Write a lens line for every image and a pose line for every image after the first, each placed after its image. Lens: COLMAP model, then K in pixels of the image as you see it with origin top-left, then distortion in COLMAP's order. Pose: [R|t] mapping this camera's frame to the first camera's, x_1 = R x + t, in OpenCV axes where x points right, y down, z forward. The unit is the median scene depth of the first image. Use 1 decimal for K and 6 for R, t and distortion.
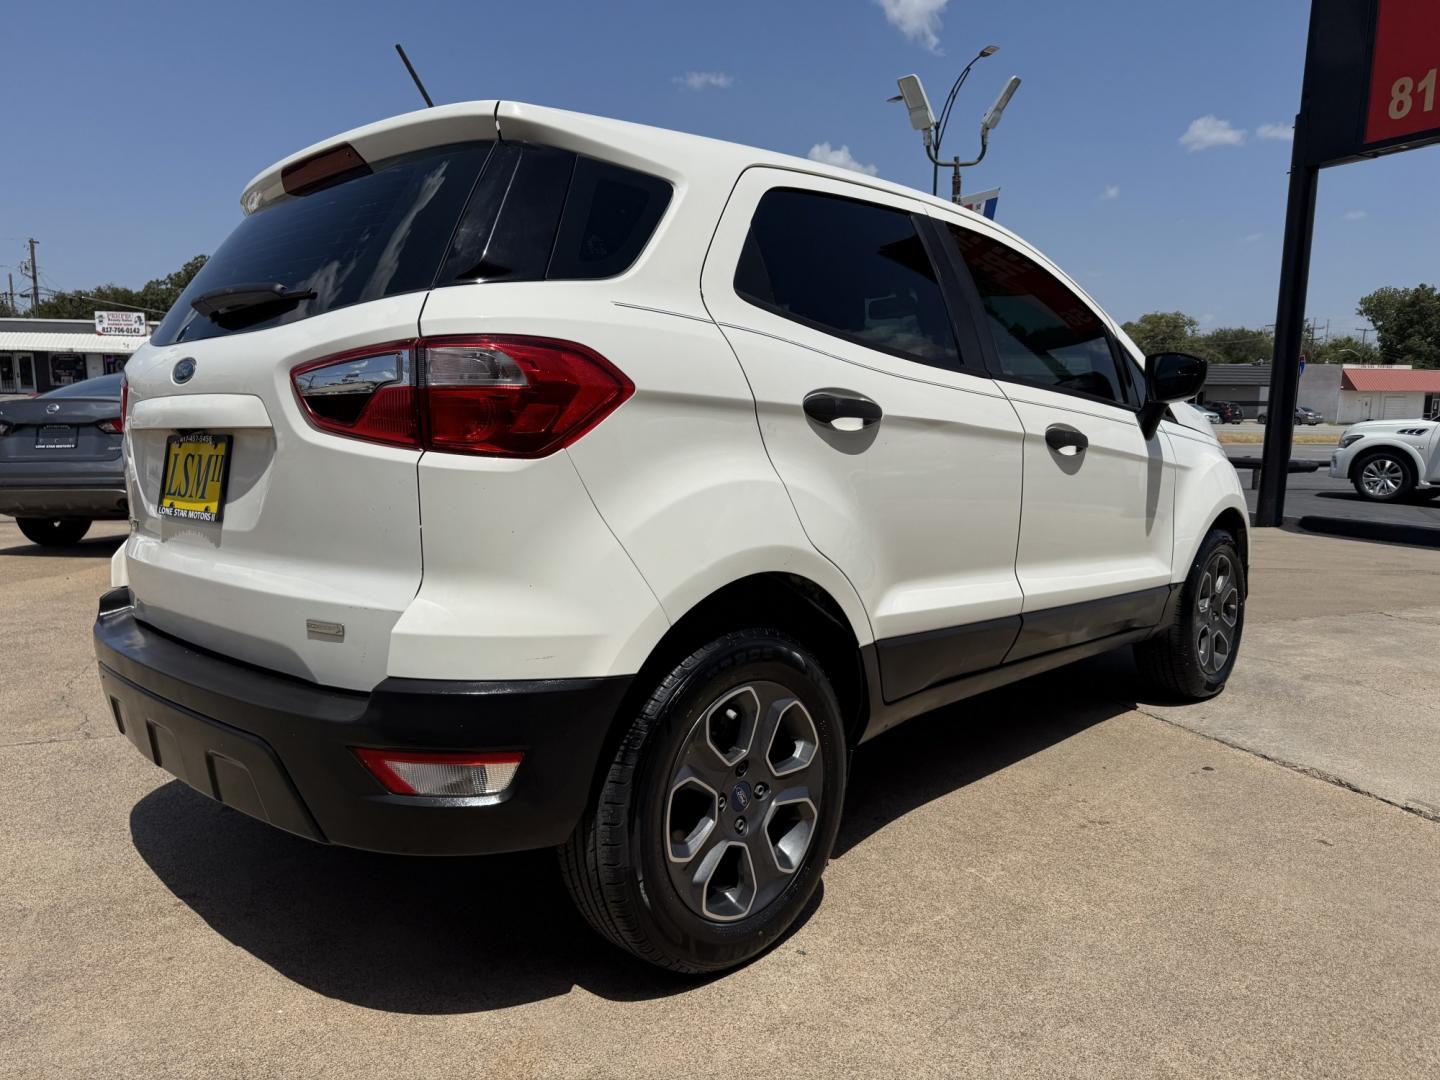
lens RADIAL K [[1034.3, 0, 718.6], [0, 1034.3, 534.1], [0, 0, 1]] dist [0.004881, -0.002912]
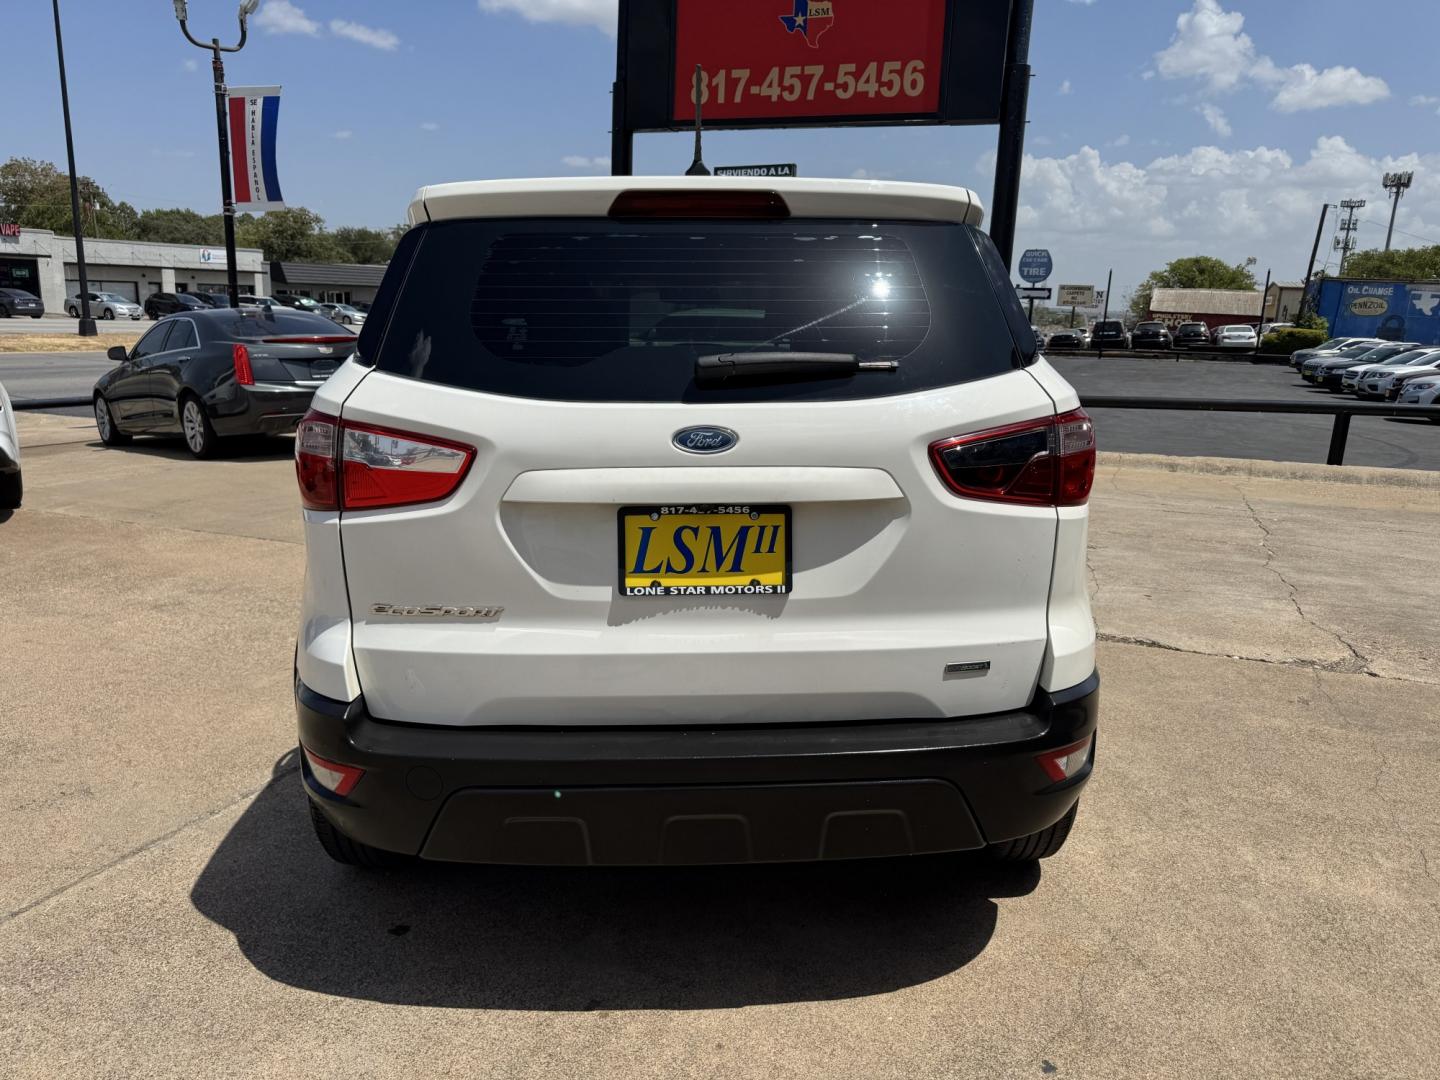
lens RADIAL K [[1048.7, 0, 719.9], [0, 1048.7, 531.2], [0, 0, 1]] dist [0.000974, 0.000199]
pose [[0.694610, -0.139373, 0.705756, -0.263180], [0.072497, 0.989621, 0.124078, -0.042663], [-0.715724, -0.035021, 0.697504, 0.075303]]
